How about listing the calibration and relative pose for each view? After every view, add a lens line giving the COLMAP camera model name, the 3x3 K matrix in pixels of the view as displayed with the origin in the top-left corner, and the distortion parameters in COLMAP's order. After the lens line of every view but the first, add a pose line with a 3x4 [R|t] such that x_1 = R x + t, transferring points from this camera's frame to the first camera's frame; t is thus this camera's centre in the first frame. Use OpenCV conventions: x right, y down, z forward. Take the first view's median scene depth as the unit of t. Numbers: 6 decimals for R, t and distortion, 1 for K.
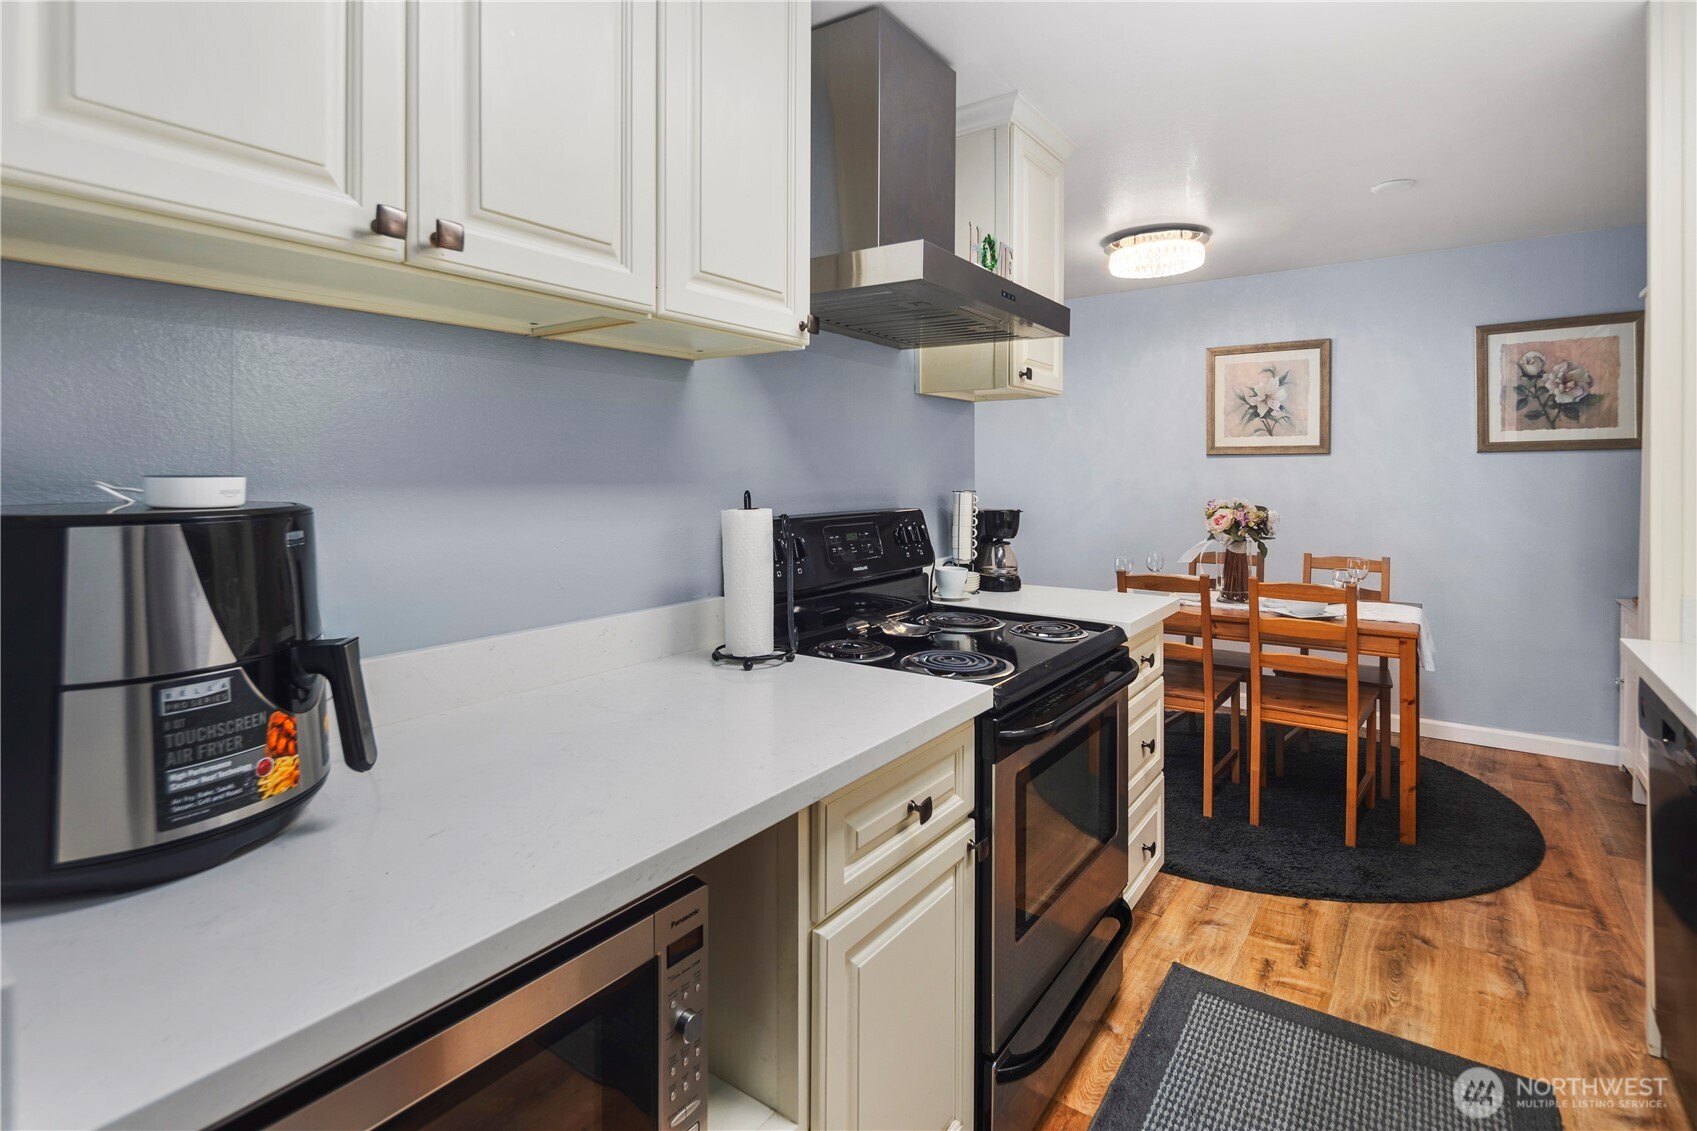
lens RADIAL K [[831.6, 0, 837.6], [0, 831.6, 464.2], [0, 0, 1]] dist [0.001052, -0.002776]
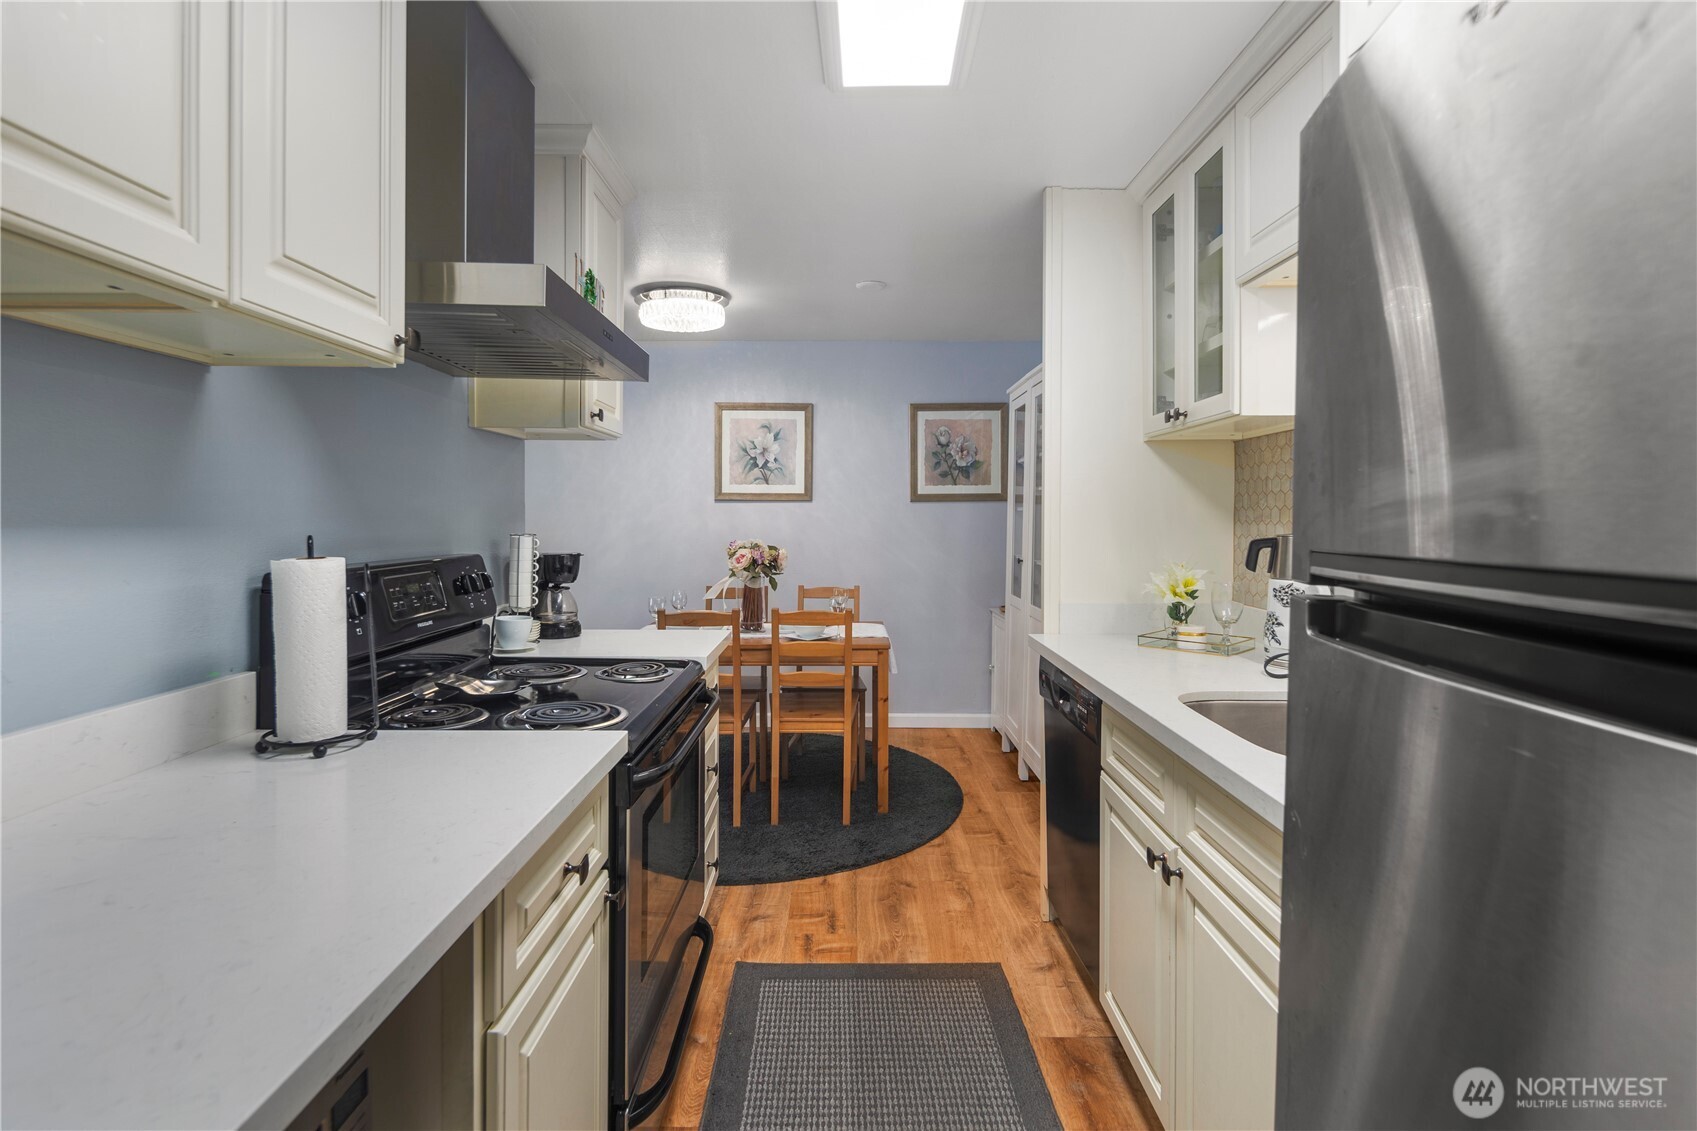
lens RADIAL K [[826.9, 0, 850.7], [0, 826.9, 514.5], [0, 0, 1]] dist [0.003911, -0.001102]
pose [[0.807504, 0.006361, 0.589827, -0.105305], [-0.011413, 0.999923, 0.004842, 0.000884], [-0.589751, -0.010642, 0.807515, 0.029653]]
